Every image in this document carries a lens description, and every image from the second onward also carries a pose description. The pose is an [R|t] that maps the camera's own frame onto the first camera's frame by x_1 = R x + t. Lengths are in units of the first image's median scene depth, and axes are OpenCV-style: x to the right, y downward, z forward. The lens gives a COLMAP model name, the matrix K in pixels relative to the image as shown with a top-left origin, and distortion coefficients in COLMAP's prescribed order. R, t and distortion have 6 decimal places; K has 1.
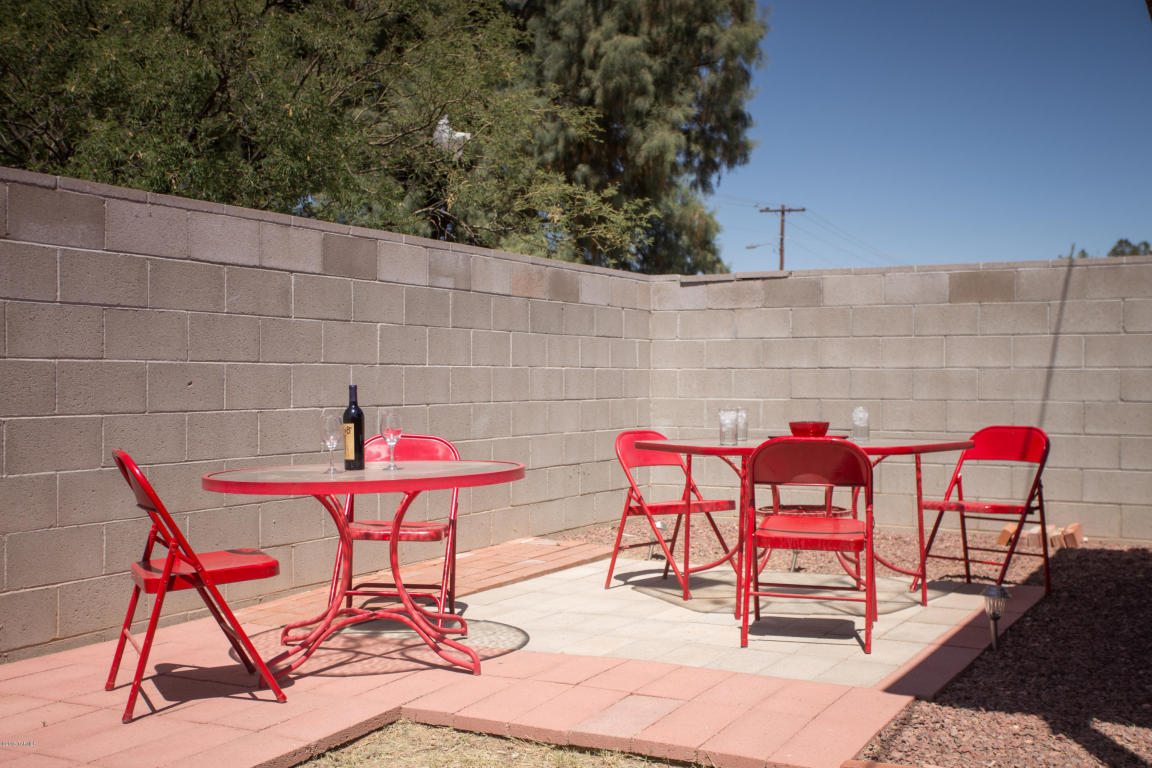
lens RADIAL K [[1249.3, 0, 576.0], [0, 1249.3, 384.0], [0, 0, 1]] dist [0.062815, 0.004830]
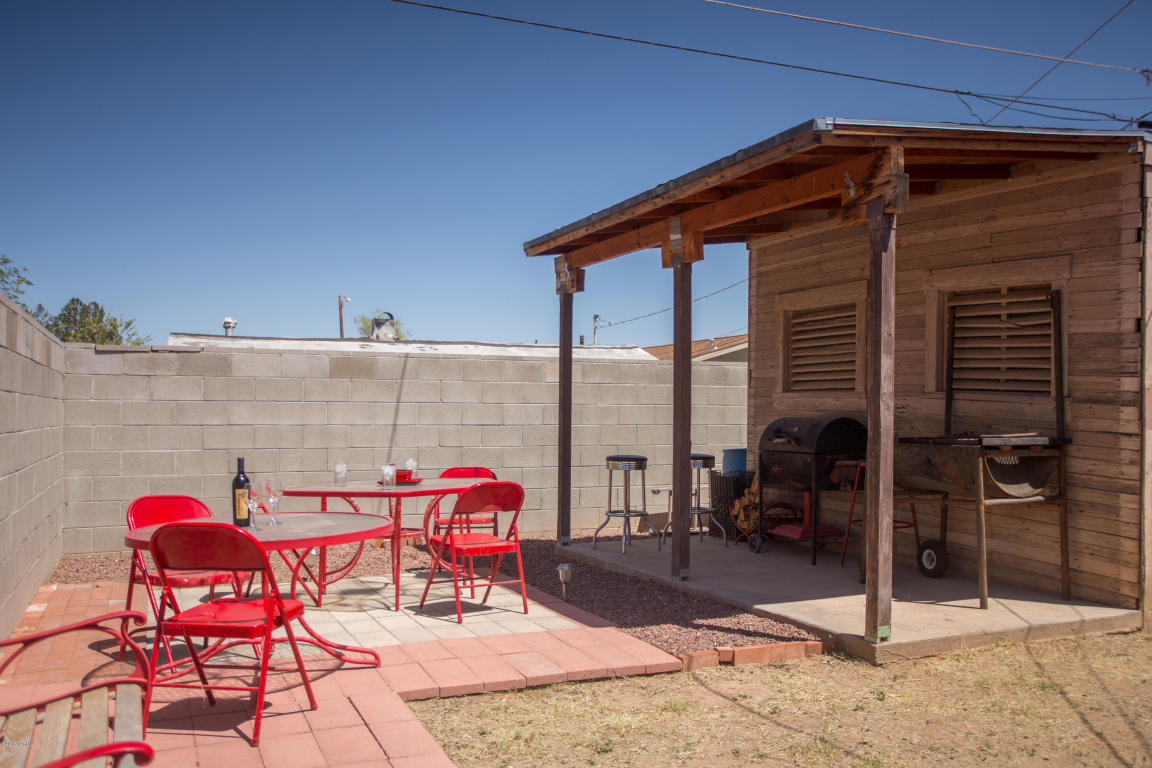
lens RADIAL K [[1062.9, 0, 576.0], [0, 1062.9, 384.0], [0, 0, 1]] dist [0.006054, 0.002430]
pose [[0.621526, 0.021612, 0.783095, -0.471679], [0.002599, 0.999557, -0.029649, -0.023472], [-0.783389, 0.020463, 0.621194, 0.056102]]
